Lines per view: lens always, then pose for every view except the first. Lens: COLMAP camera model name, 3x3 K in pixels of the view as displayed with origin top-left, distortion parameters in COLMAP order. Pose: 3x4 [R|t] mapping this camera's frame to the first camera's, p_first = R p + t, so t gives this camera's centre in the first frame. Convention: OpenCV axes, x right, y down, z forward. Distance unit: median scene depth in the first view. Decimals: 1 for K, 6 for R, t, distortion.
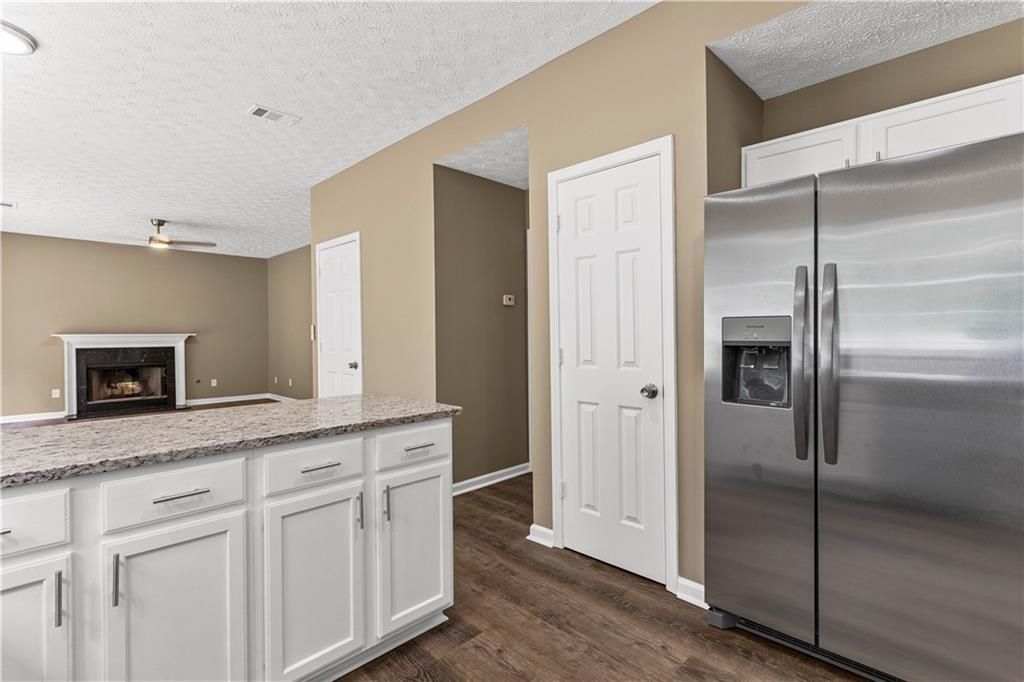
lens RADIAL K [[481.9, 0, 506.0], [0, 481.9, 333.8], [0, 0, 1]] dist [0.002037, 0.000490]
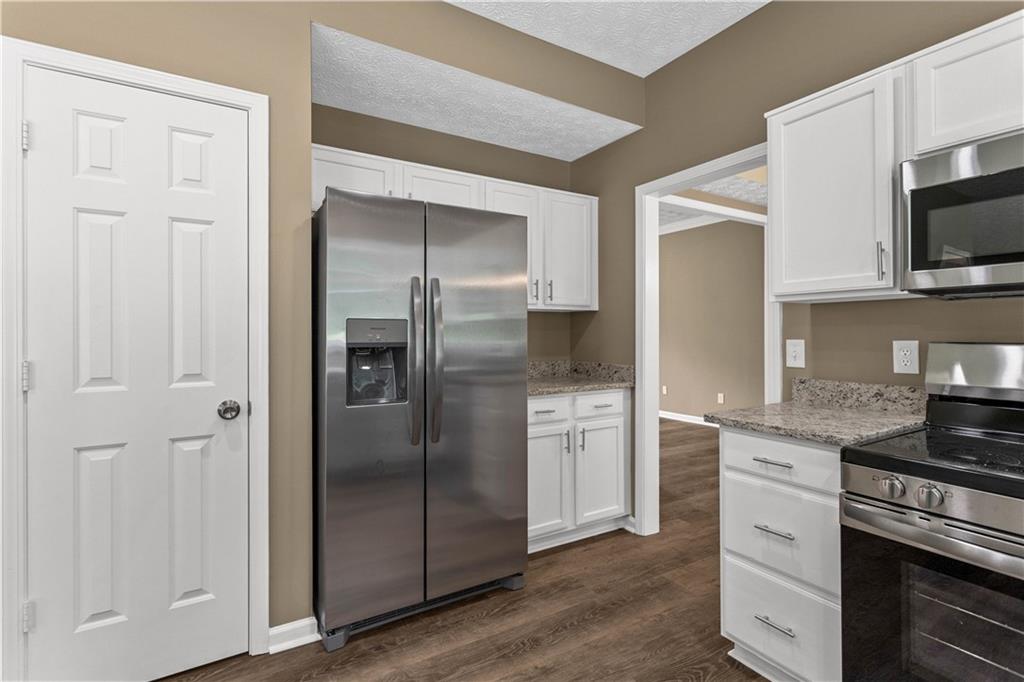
lens RADIAL K [[481.9, 0, 506.0], [0, 481.9, 333.8], [0, 0, 1]] dist [0.002037, 0.000490]
pose [[0.243931, 0.010893, 0.969731, -0.409264], [0.000951, 0.999934, -0.011471, 0.008002], [-0.969792, 0.003720, 0.243905, 0.465581]]
